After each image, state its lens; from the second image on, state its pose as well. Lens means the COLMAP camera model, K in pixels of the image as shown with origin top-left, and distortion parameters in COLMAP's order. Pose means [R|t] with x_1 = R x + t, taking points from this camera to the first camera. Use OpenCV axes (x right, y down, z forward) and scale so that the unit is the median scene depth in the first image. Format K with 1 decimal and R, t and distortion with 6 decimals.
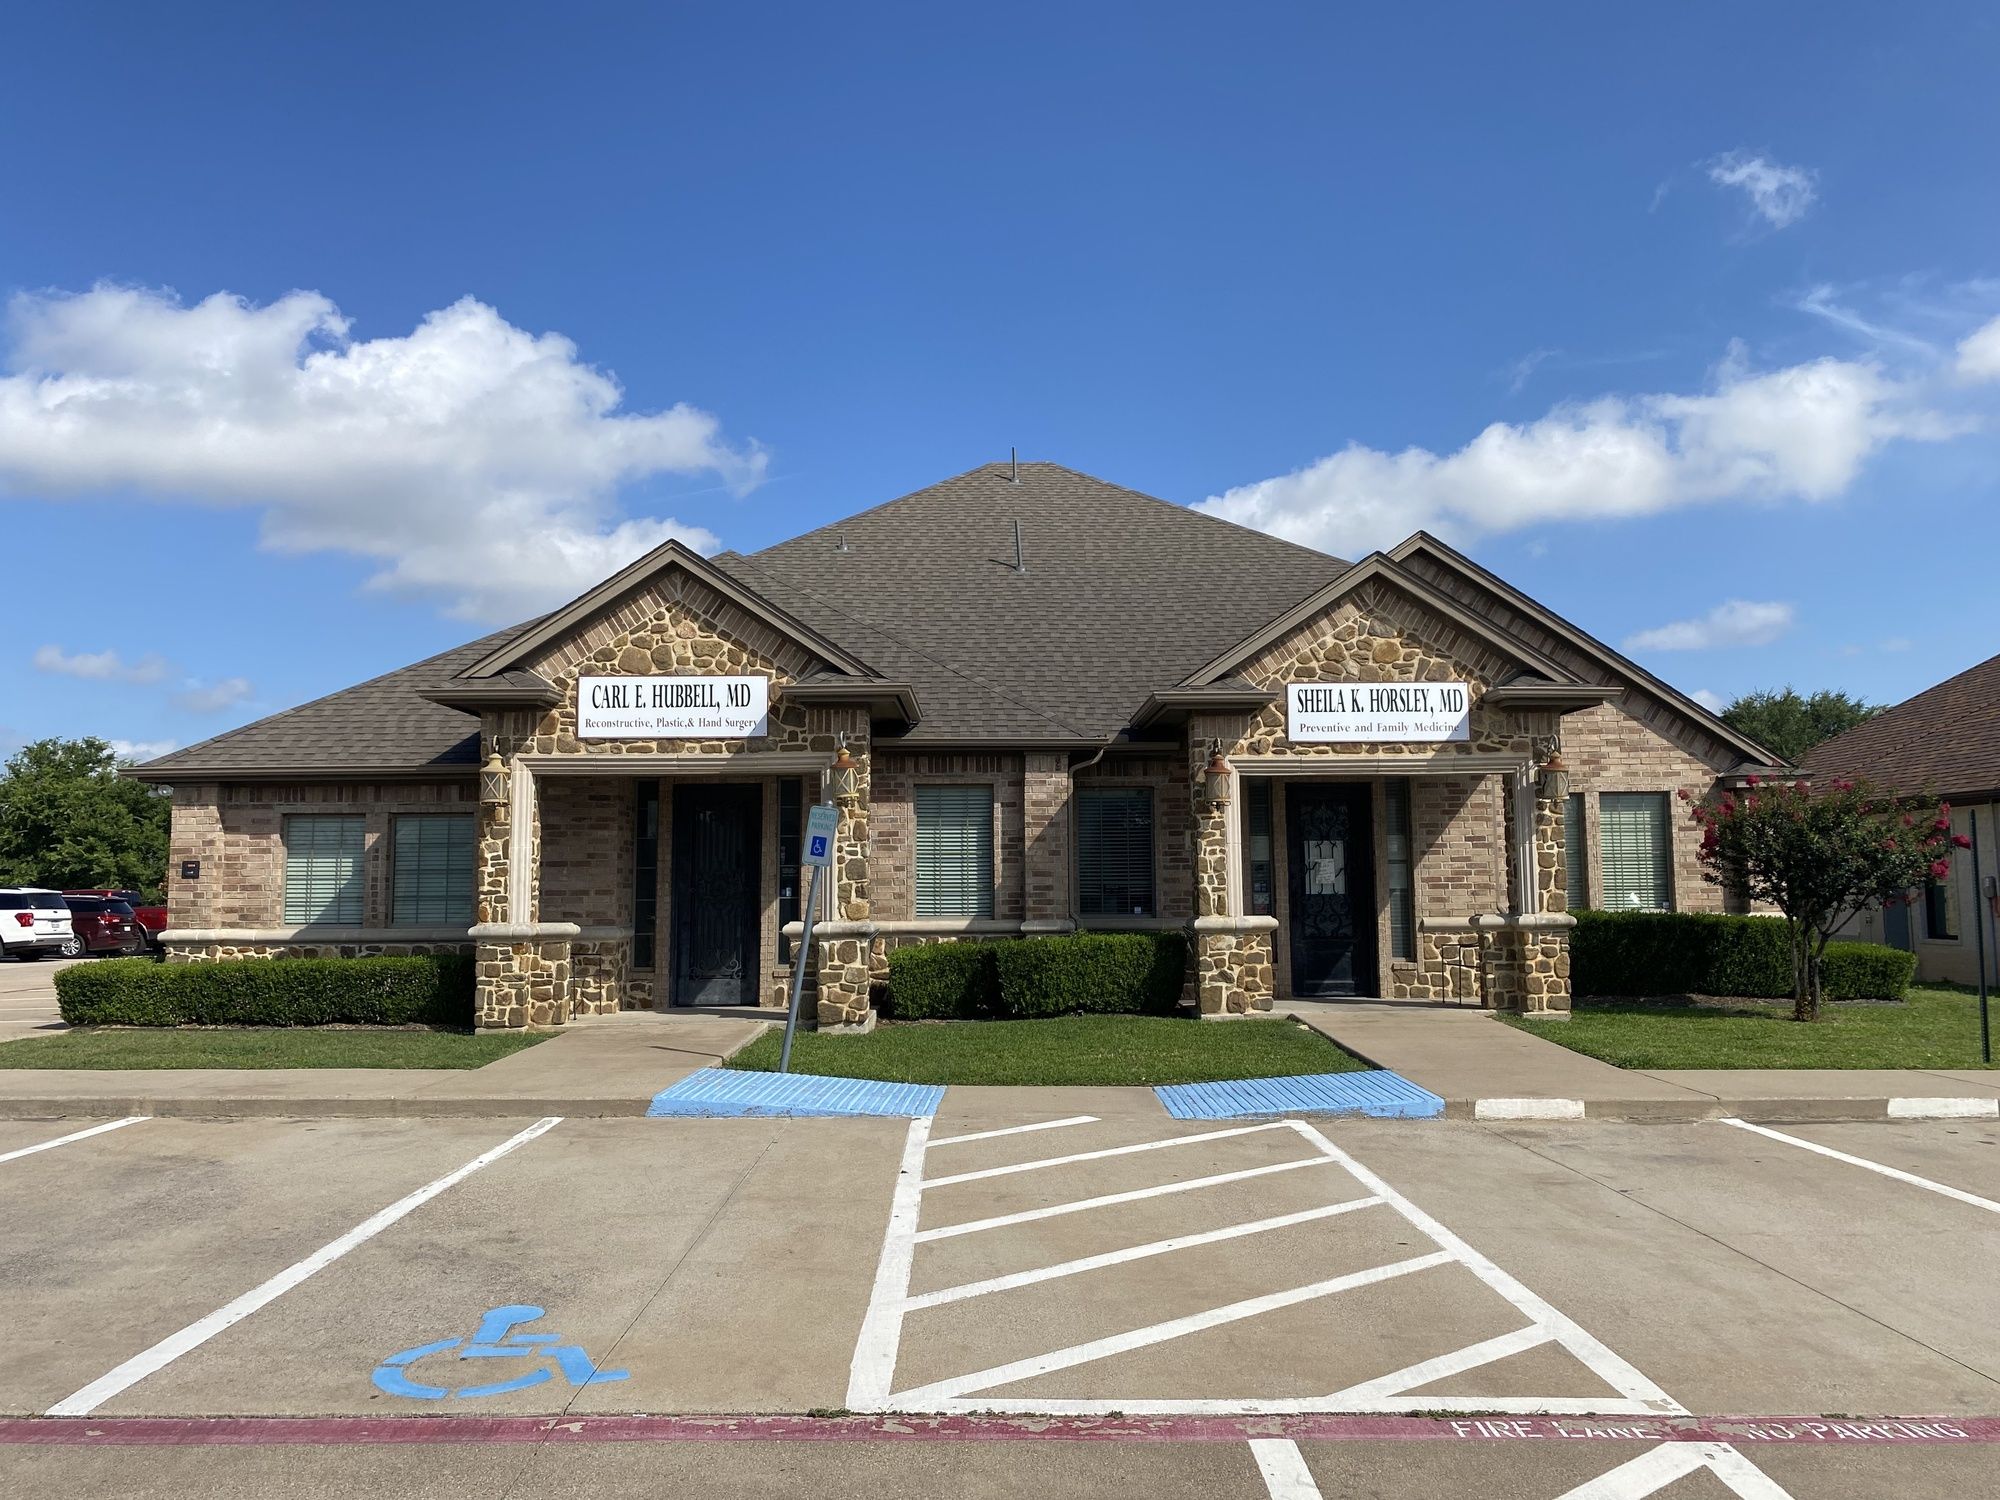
lens RADIAL K [[1510.2, 0, 993.2], [0, 1510.2, 741.0], [0, 0, 1]] dist [0.171384, -0.445022]
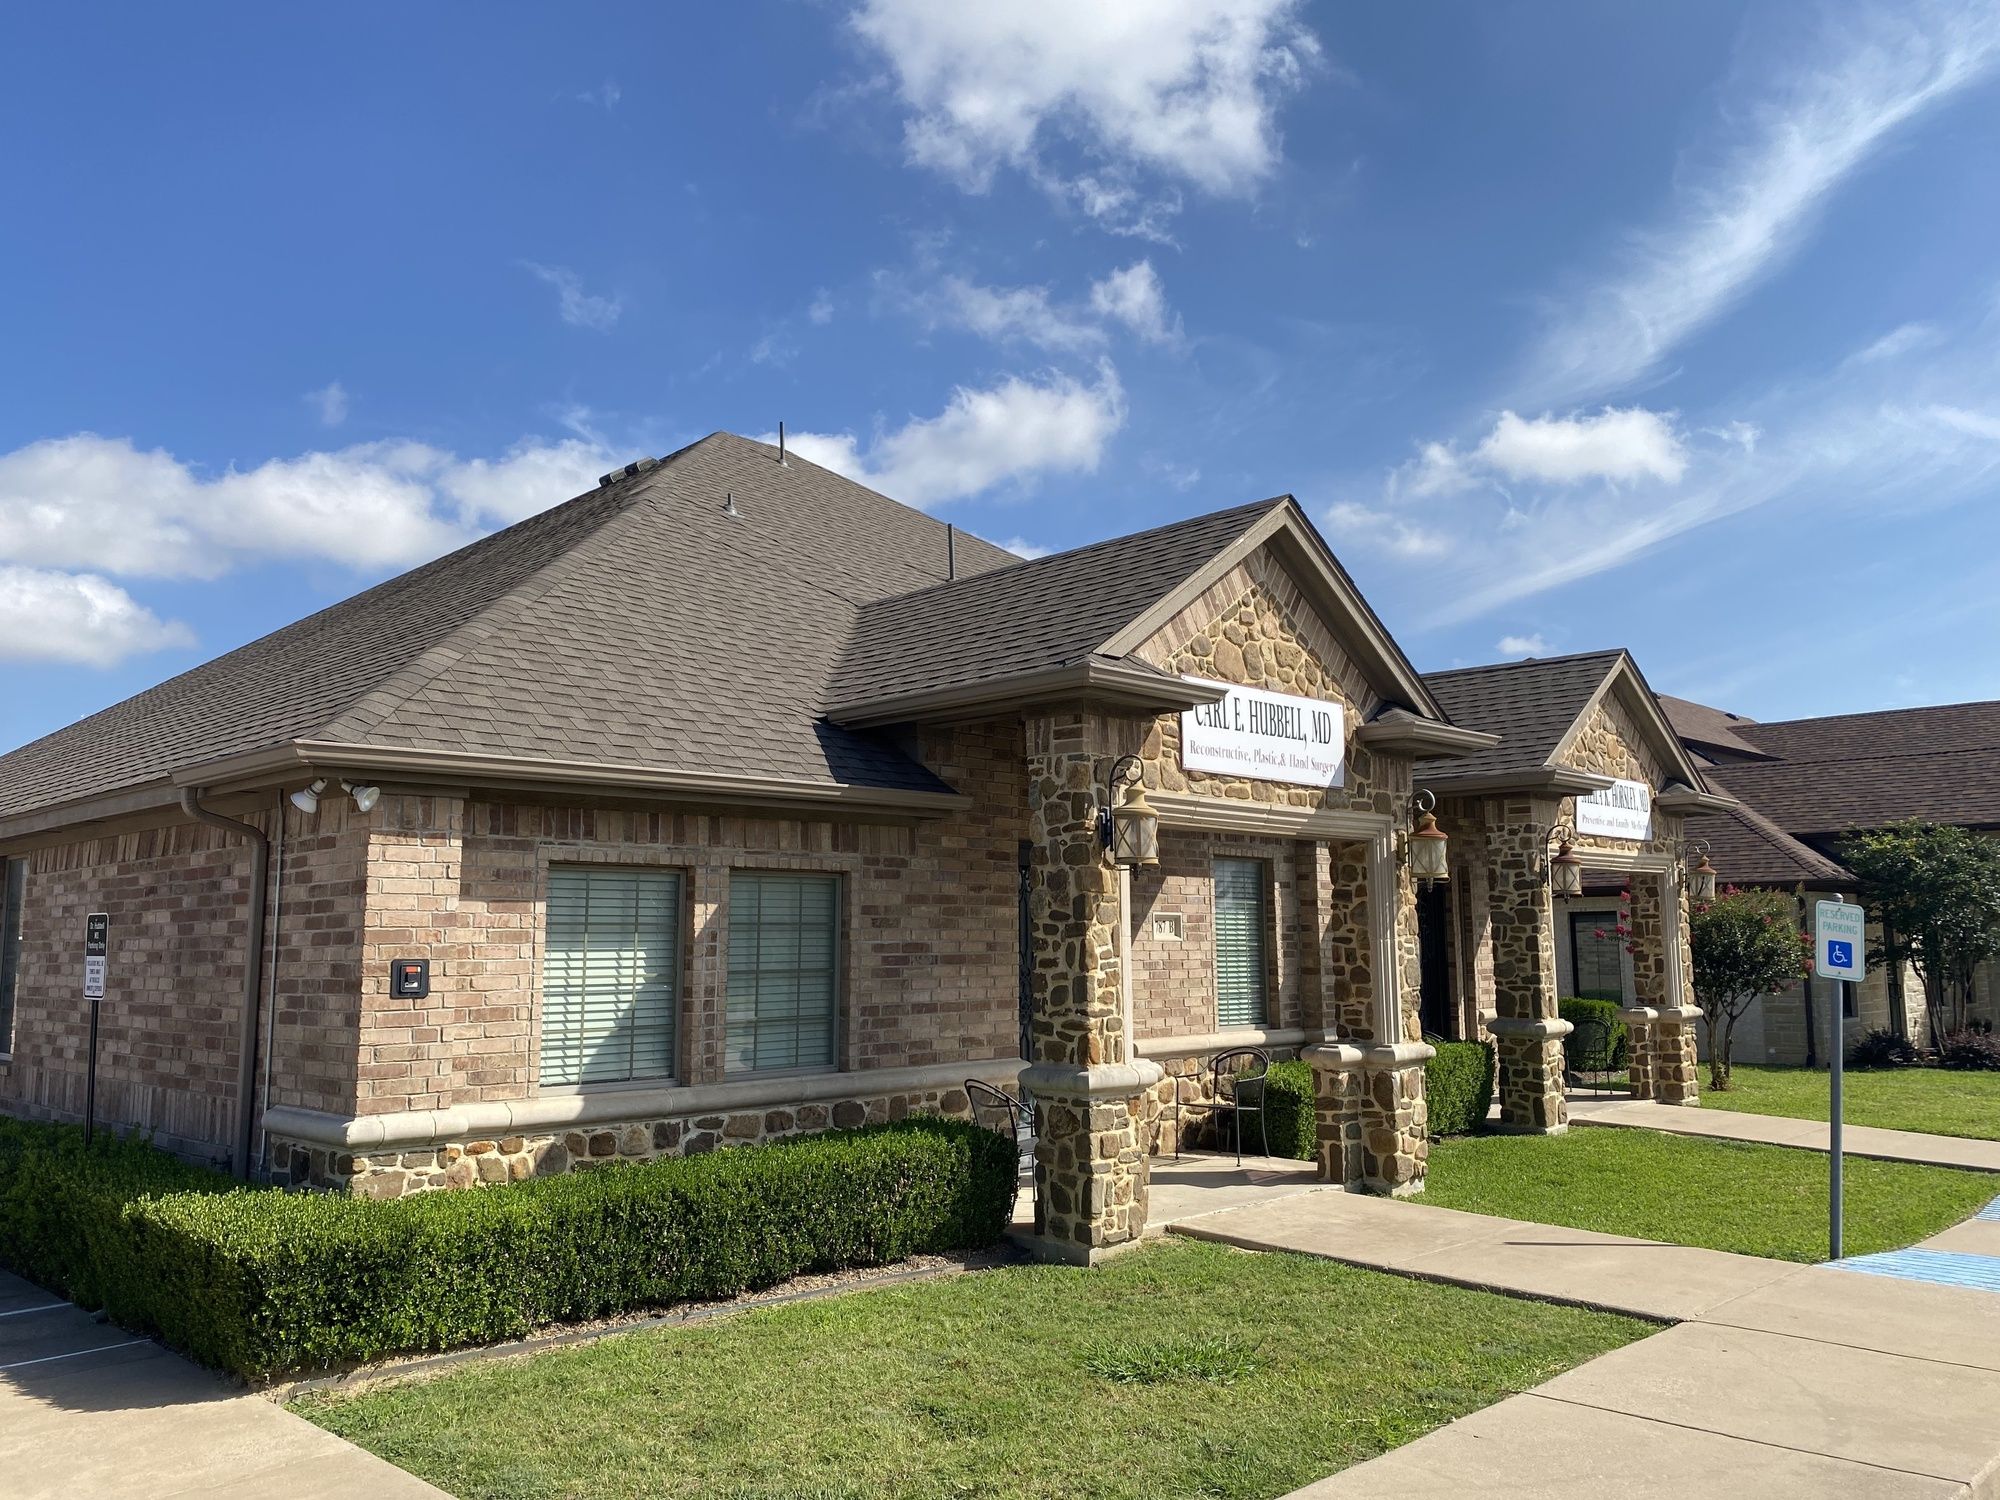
lens RADIAL K [[1510.2, 0, 993.2], [0, 1510.2, 741.0], [0, 0, 1]] dist [0.171384, -0.445022]
pose [[0.706141, 0.096572, 0.701454, -0.744697], [-0.068455, 0.995326, -0.068118, 0.034084], [-0.704754, 0.000083, 0.709452, 0.574026]]
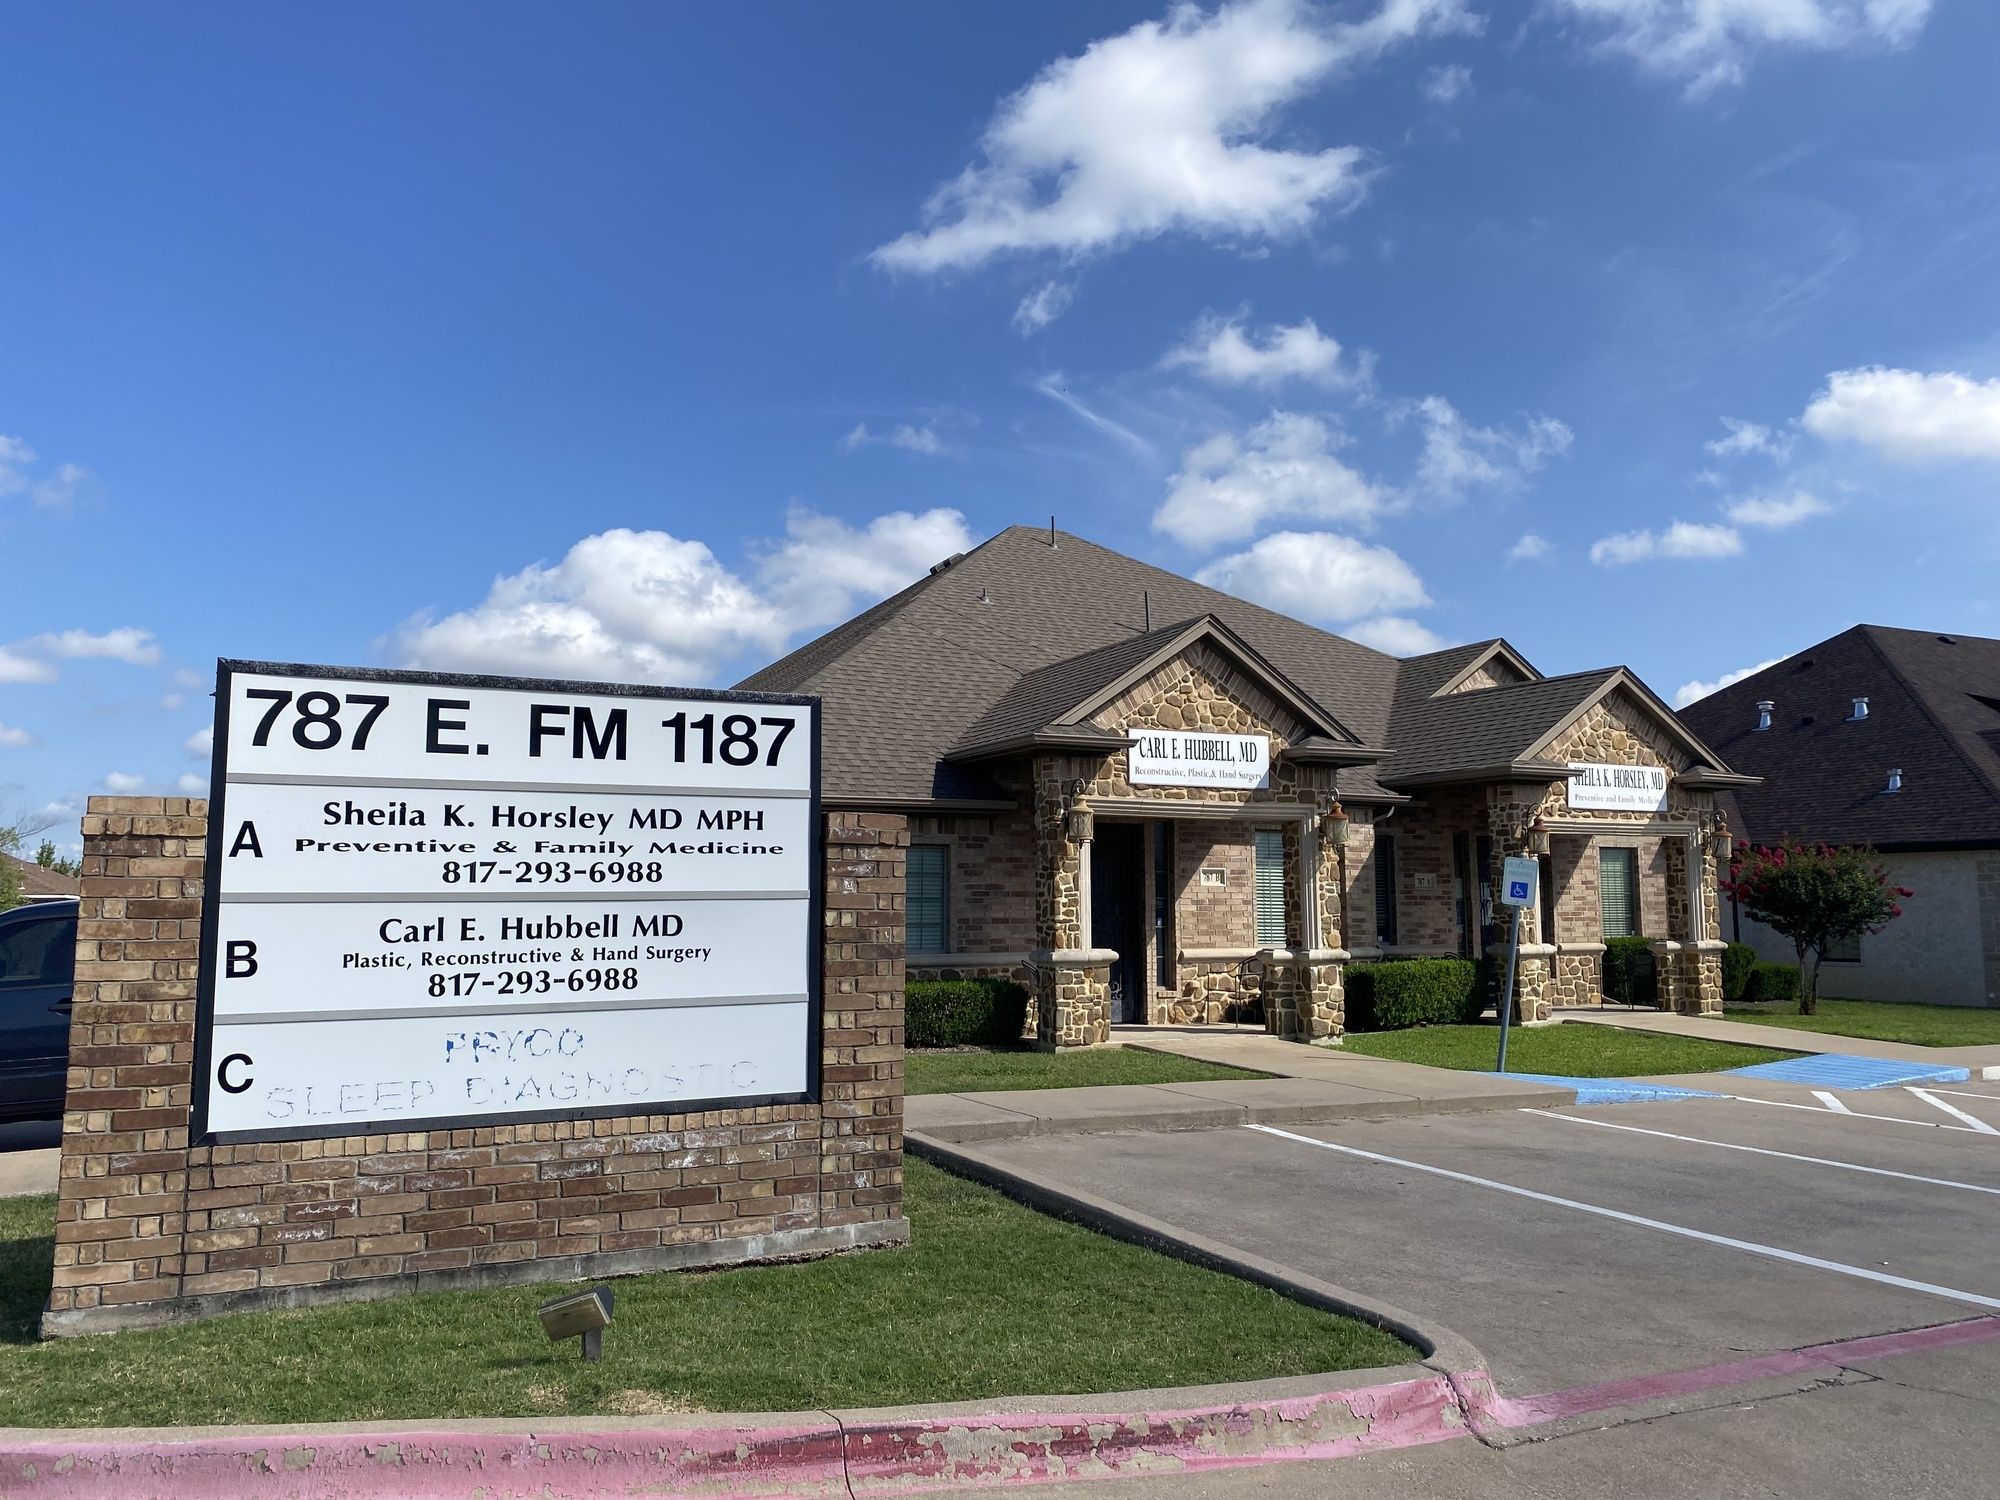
lens RADIAL K [[1516.8, 0, 977.5], [0, 1516.8, 719.0], [0, 0, 1]] dist [0.124183, -0.313652]
pose [[0.904935, 0.059038, 0.421435, -0.806836], [-0.047414, 0.998152, -0.038018, -0.001262], [-0.422901, 0.014422, 0.906061, 0.035202]]
